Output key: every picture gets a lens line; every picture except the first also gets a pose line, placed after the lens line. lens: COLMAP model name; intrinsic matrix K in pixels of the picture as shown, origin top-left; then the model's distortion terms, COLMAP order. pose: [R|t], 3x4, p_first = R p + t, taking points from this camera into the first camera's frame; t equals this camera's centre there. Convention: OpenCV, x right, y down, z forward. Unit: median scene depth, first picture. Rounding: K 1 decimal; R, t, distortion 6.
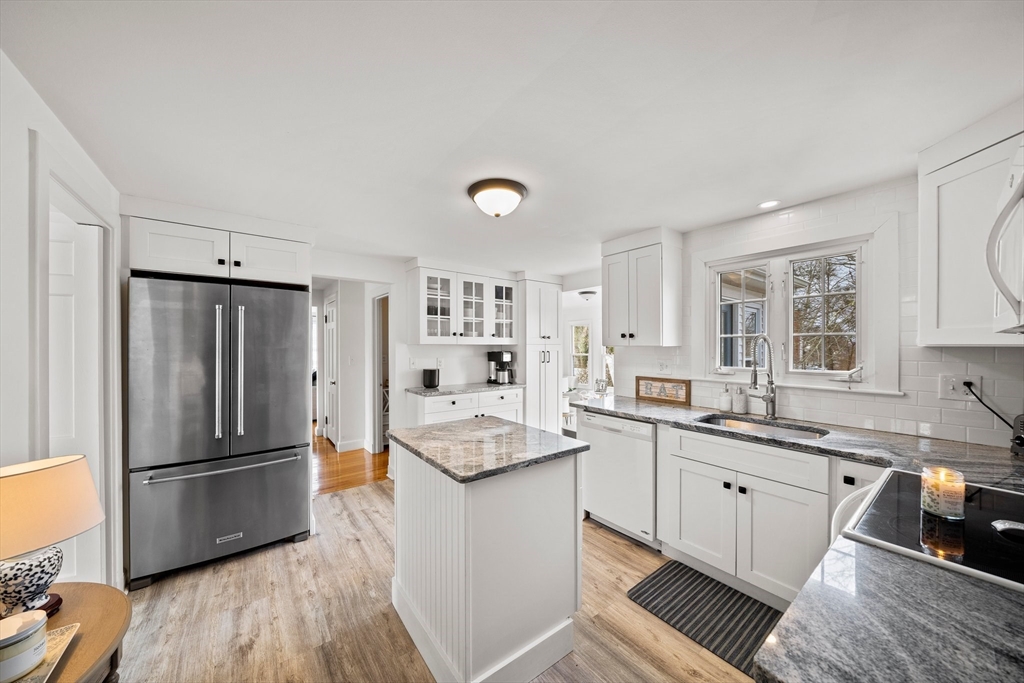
lens RADIAL K [[352.1, 0, 506.9], [0, 352.1, 344.3], [0, 0, 1]] dist [-0.000622, 0.000010]
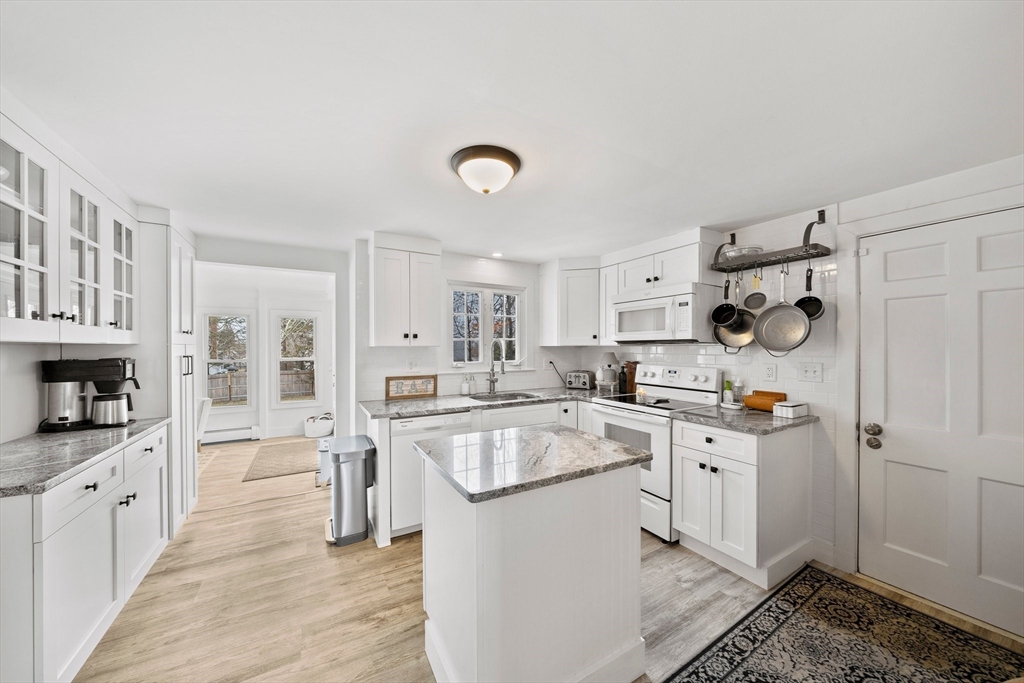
lens RADIAL K [[347.6, 0, 510.4], [0, 347.6, 348.0], [0, 0, 1]] dist [0.000212, 0.000024]
pose [[0.123558, -0.002811, 0.992333, -0.466452], [-0.000957, 0.999995, 0.002952, 0.005770], [-0.992337, -0.001314, 0.123554, 0.460805]]
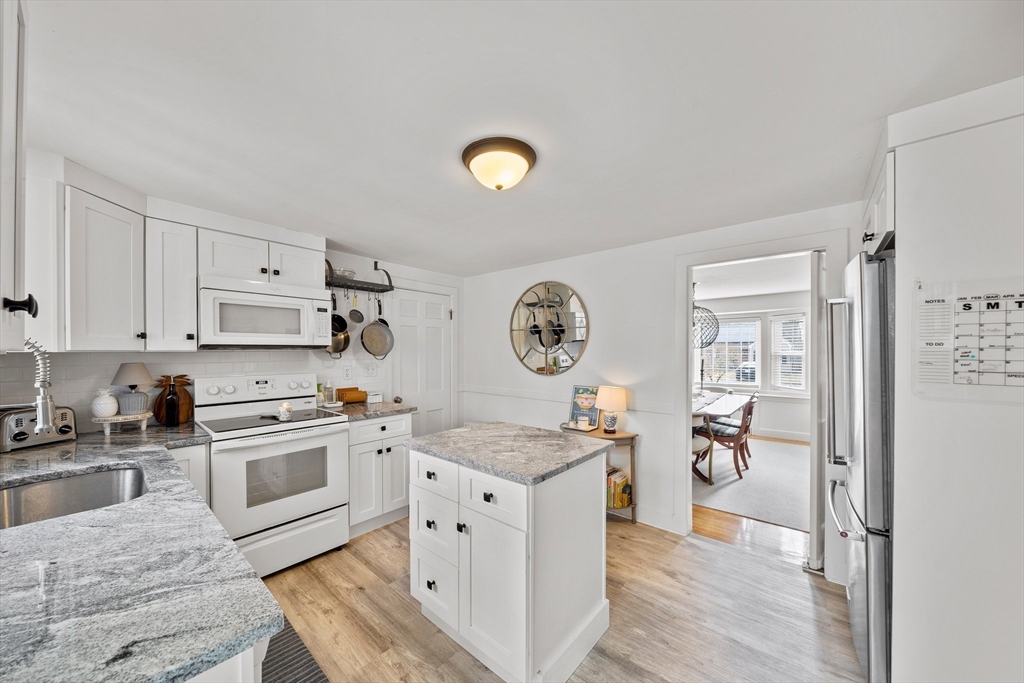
lens RADIAL K [[357.5, 0, 498.4], [0, 357.5, 352.1], [0, 0, 1]] dist [0.000160, 0.000002]
pose [[-0.983048, 0.002944, -0.183323, 0.068346], [0.002889, 0.999996, 0.000570, 0.004321], [0.183324, 0.000031, -0.983053, 0.986832]]
